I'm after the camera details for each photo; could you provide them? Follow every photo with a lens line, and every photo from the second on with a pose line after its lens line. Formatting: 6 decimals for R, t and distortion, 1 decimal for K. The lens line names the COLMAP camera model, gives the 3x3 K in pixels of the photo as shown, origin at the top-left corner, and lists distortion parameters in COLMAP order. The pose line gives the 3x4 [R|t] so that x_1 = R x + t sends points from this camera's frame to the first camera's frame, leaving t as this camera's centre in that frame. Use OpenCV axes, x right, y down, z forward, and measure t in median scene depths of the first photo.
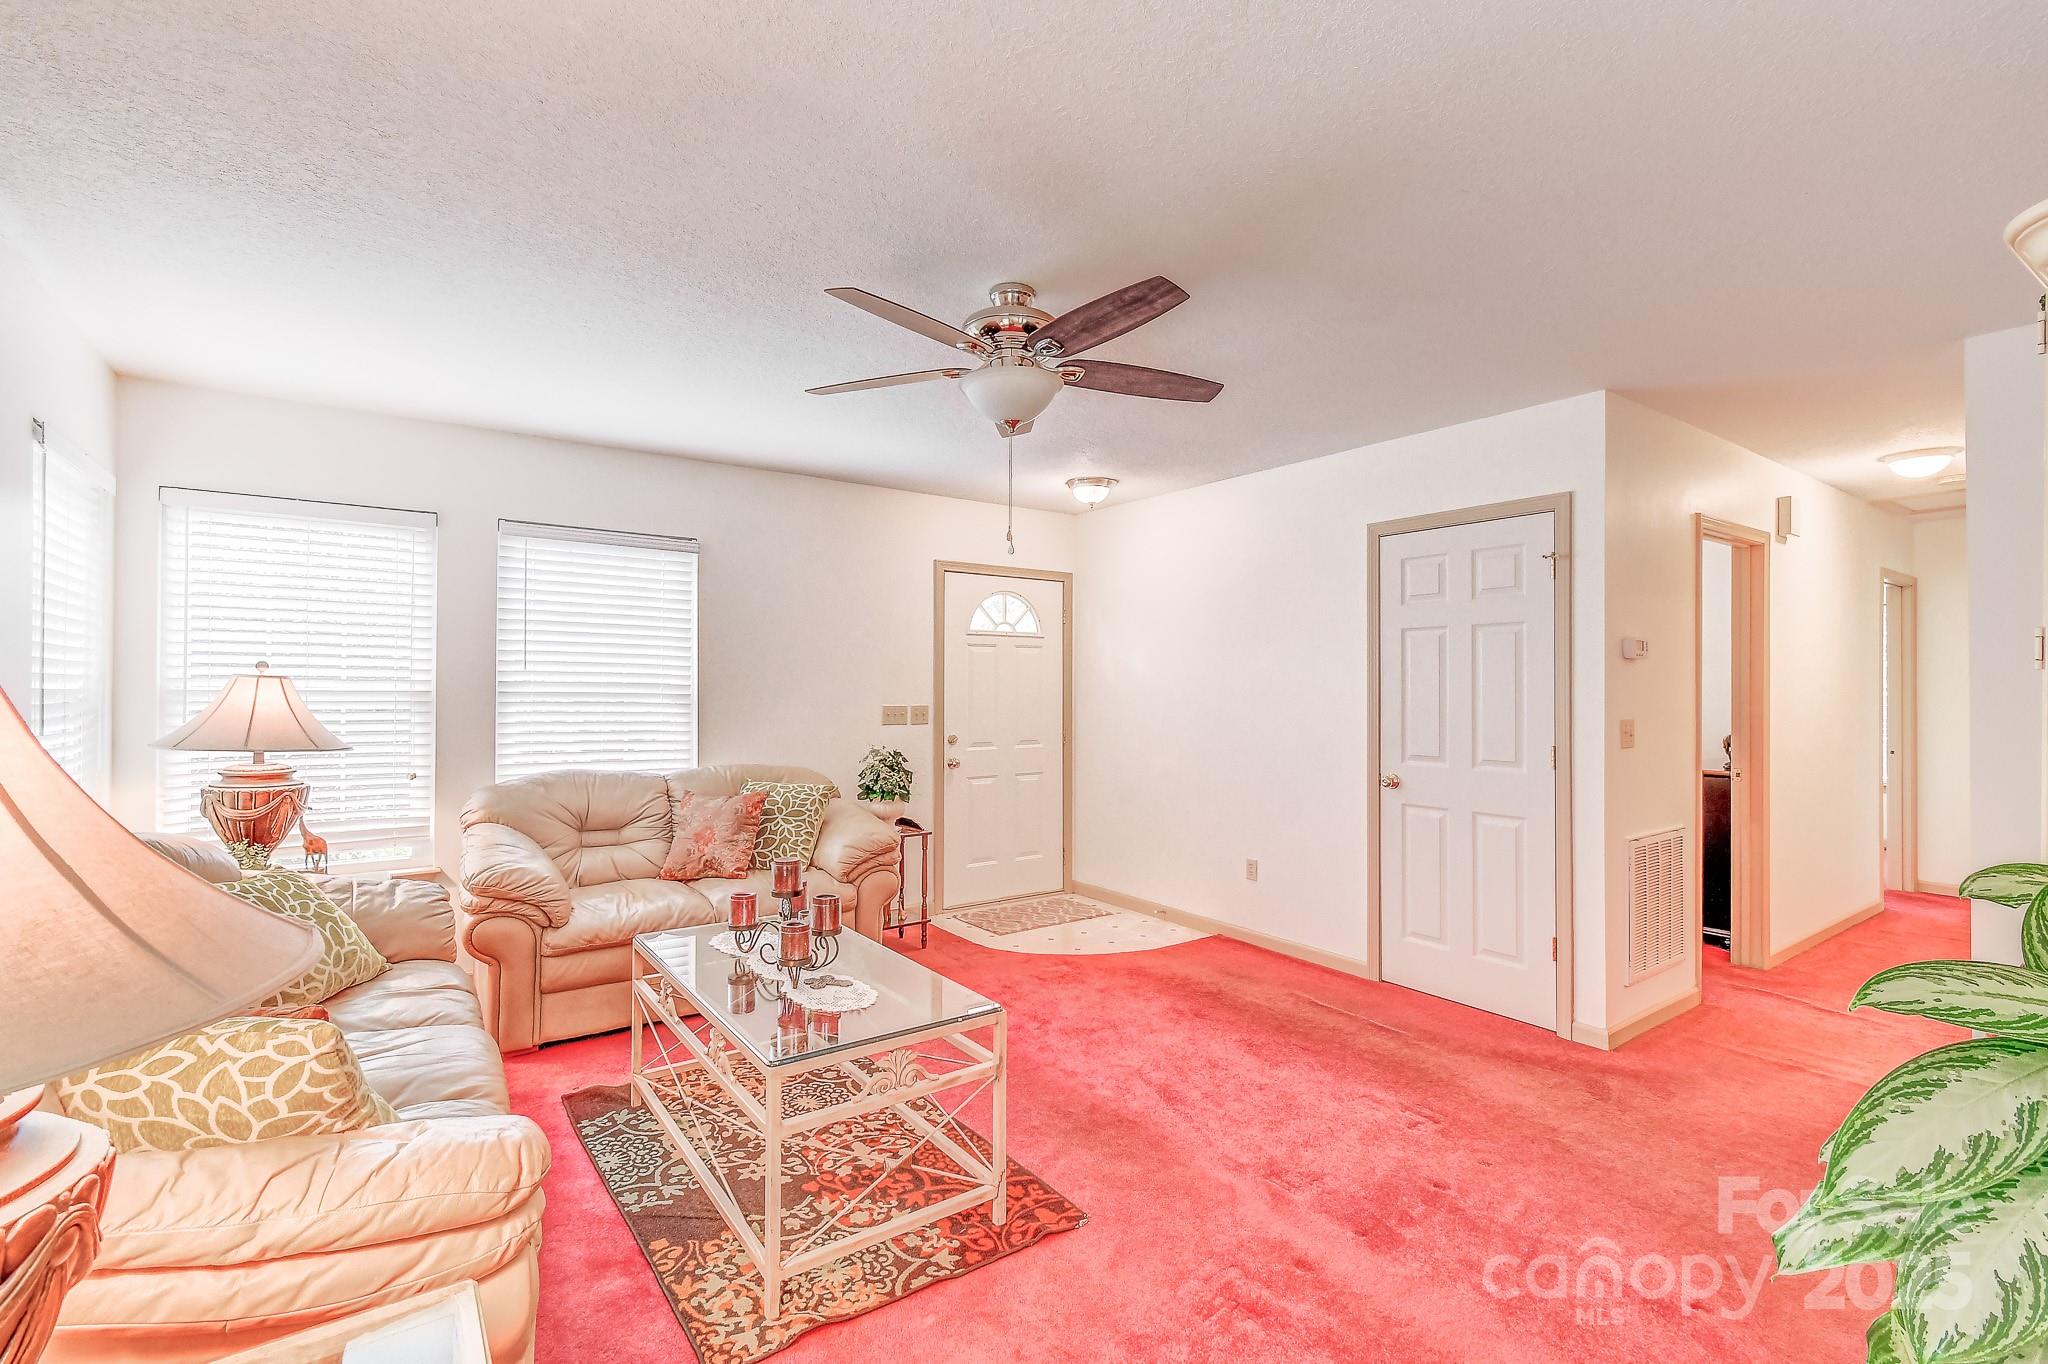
lens RADIAL K [[886.2, 0, 1035.7], [0, 886.2, 689.1], [0, 0, 1]] dist [0.000710, -0.000080]
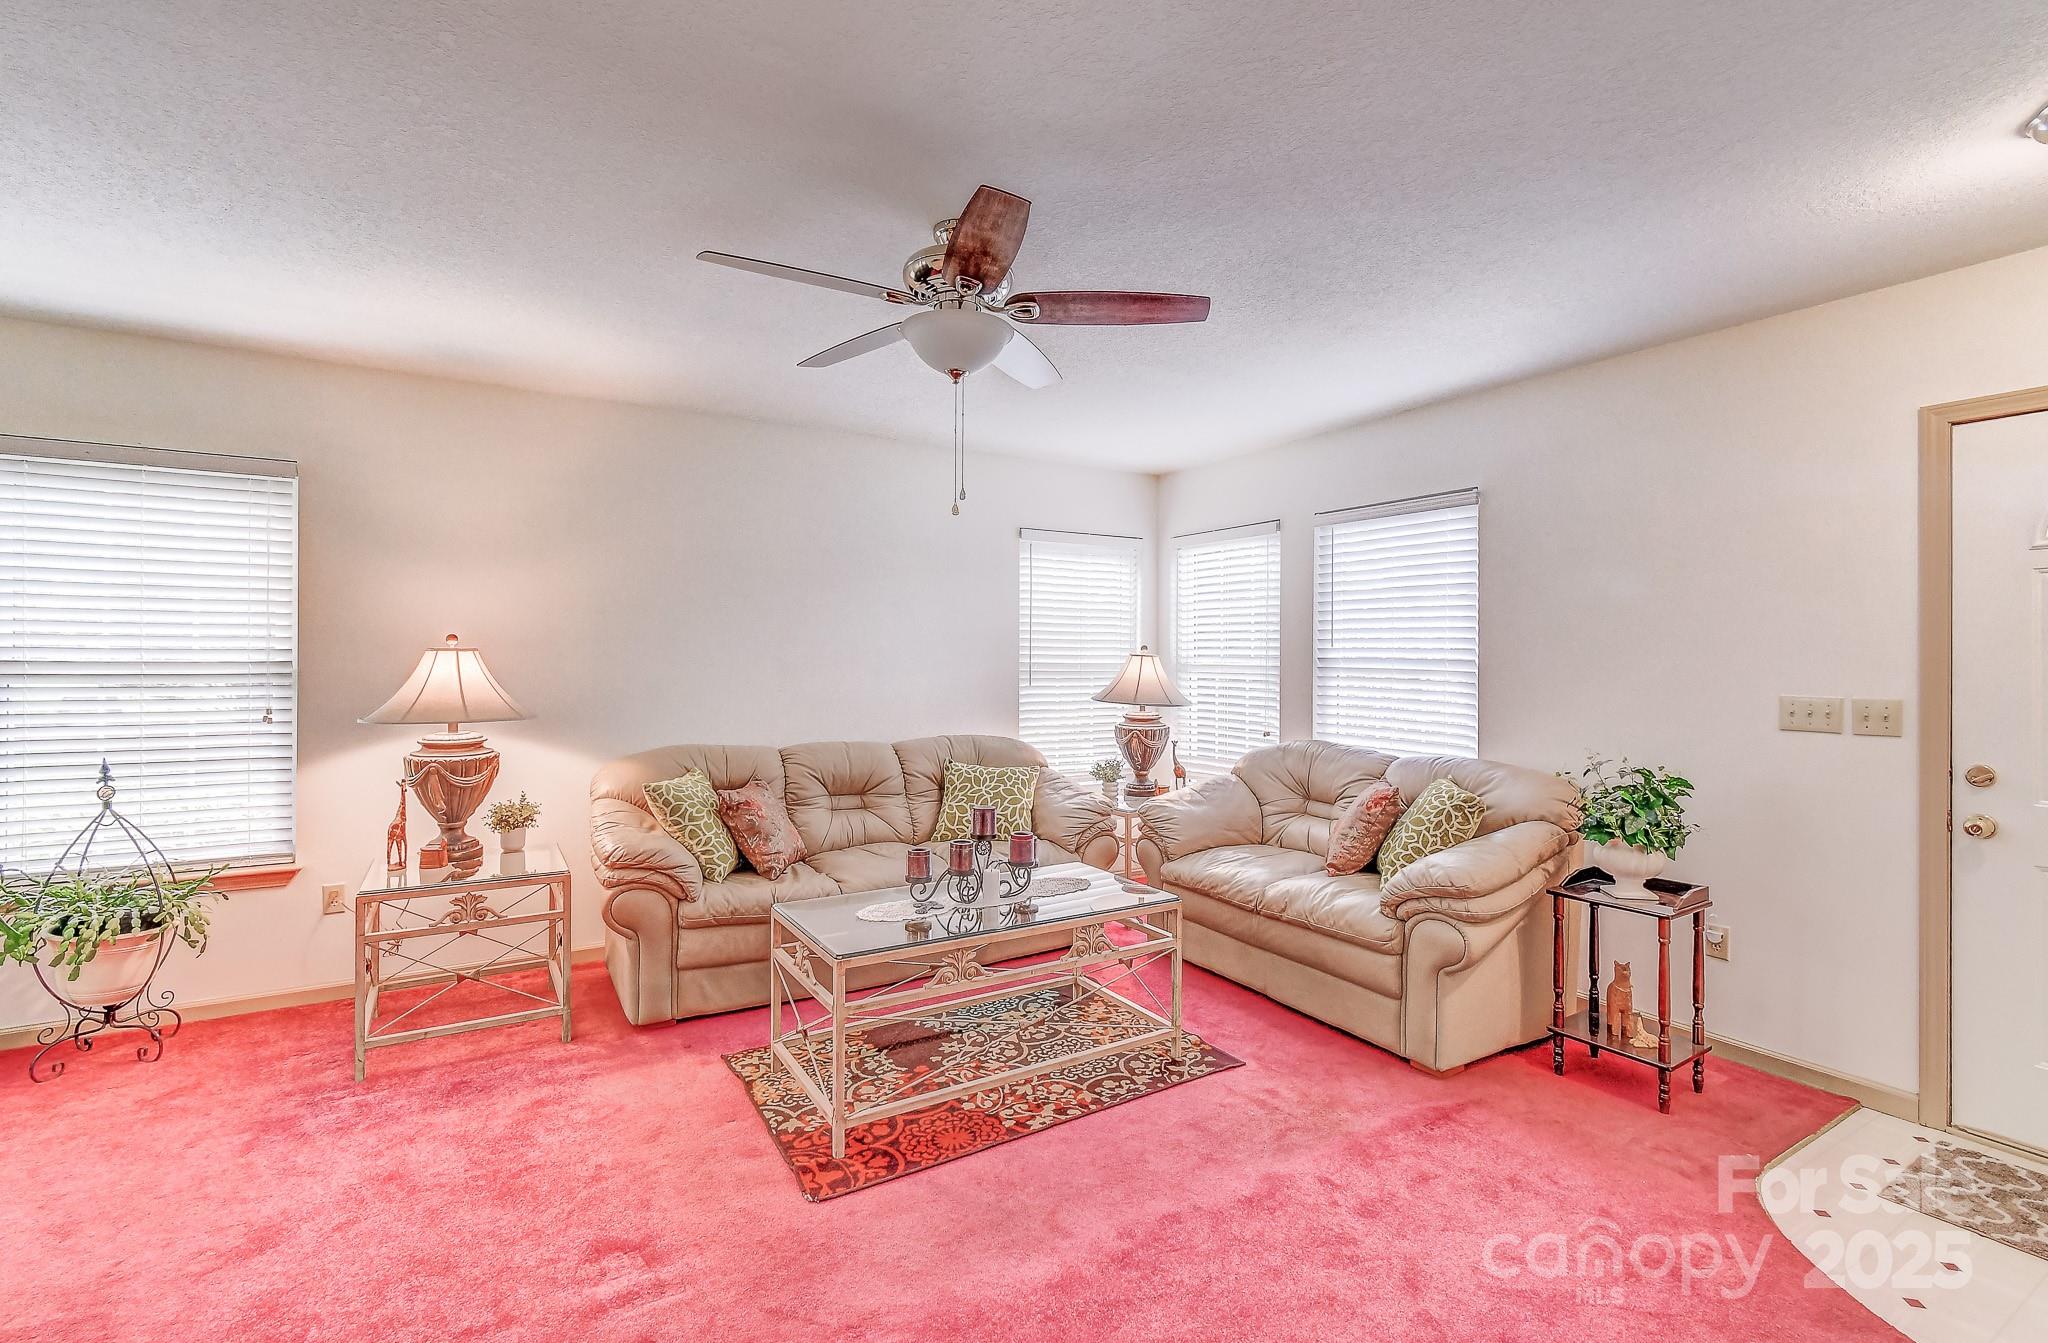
lens RADIAL K [[913.1, 0, 1022.3], [0, 913.1, 654.9], [0, 0, 1]] dist [0.002929, 0.000207]
pose [[-0.076880, -0.012235, -0.996965, 0.586983], [-0.008670, 0.999895, -0.011603, 0.003237], [0.997003, 0.007752, -0.076978, 0.726808]]
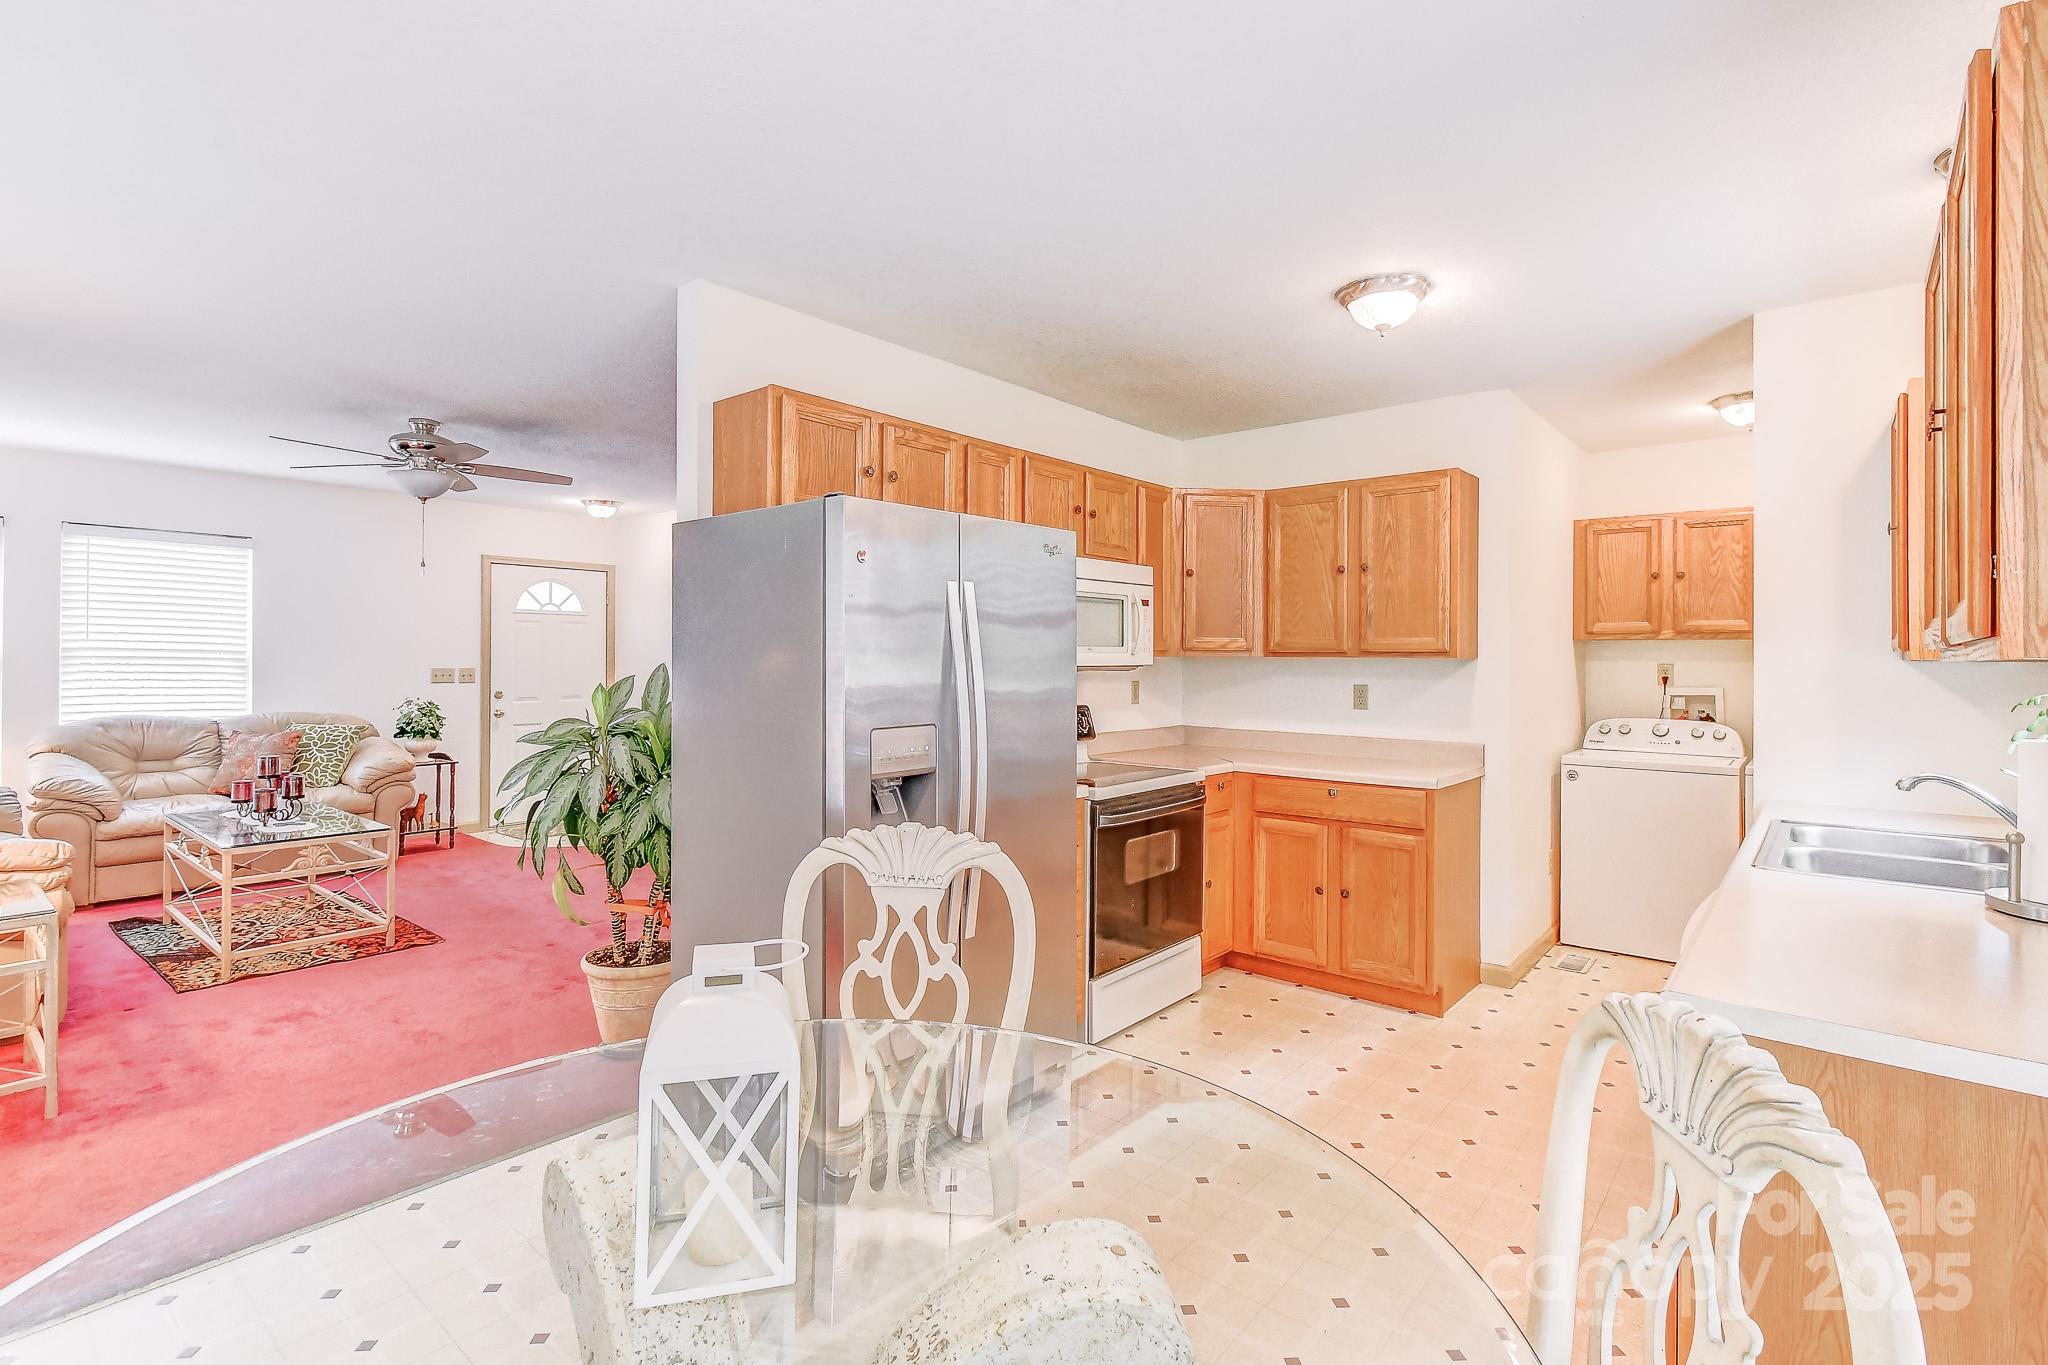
lens RADIAL K [[916.5, 0, 1014.1], [0, 916.5, 661.7], [0, 0, 1]] dist [0.000186, -0.000242]
pose [[0.968778, 0.002223, 0.247920, 0.409575], [-0.003095, 0.999990, 0.003126, 0.003378], [-0.247911, -0.003796, 0.968775, -0.639979]]
